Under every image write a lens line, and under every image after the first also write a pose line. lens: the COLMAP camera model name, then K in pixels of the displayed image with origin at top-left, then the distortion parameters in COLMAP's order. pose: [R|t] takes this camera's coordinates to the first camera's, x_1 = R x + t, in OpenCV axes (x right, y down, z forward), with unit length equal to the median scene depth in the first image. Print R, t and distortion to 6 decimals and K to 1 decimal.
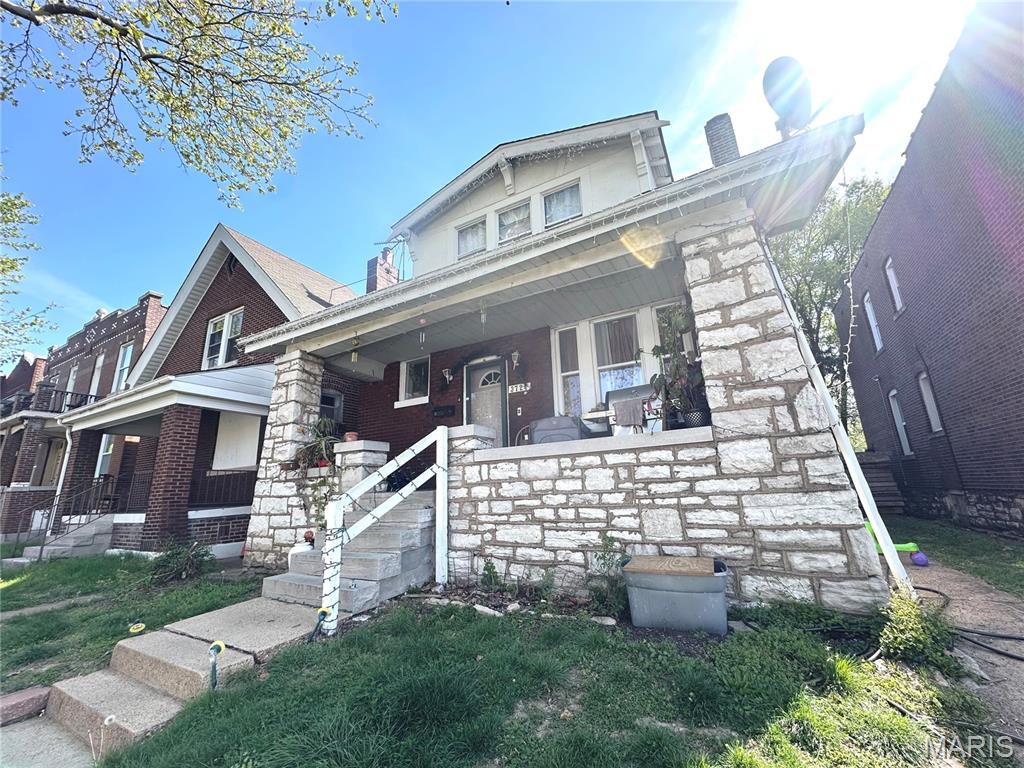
lens RADIAL K [[405.2, 0, 507.3], [0, 405.2, 384.6], [0, 0, 1]] dist [-0.002137, -0.000088]
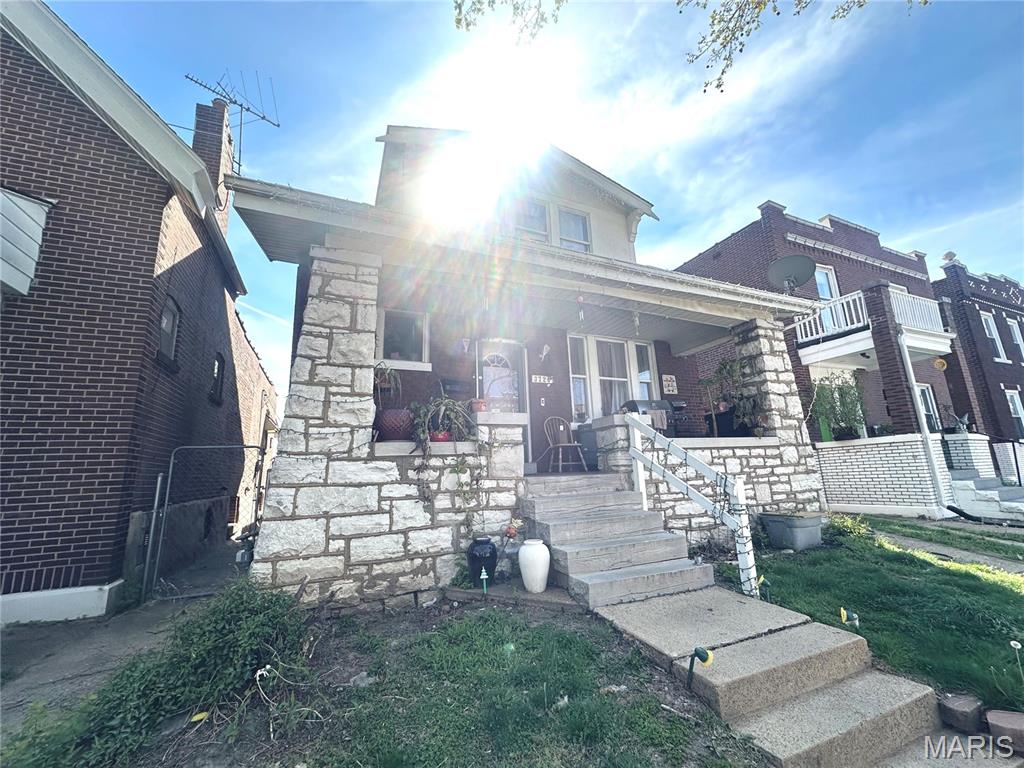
lens RADIAL K [[407.9, 0, 508.3], [0, 407.9, 384.2], [0, 0, 1]] dist [-0.002395, -0.000089]
pose [[0.605855, 0.183796, 0.774054, -1.335466], [-0.186331, 0.978668, -0.086539, 0.204591], [-0.773448, -0.091800, 0.627177, 0.664672]]
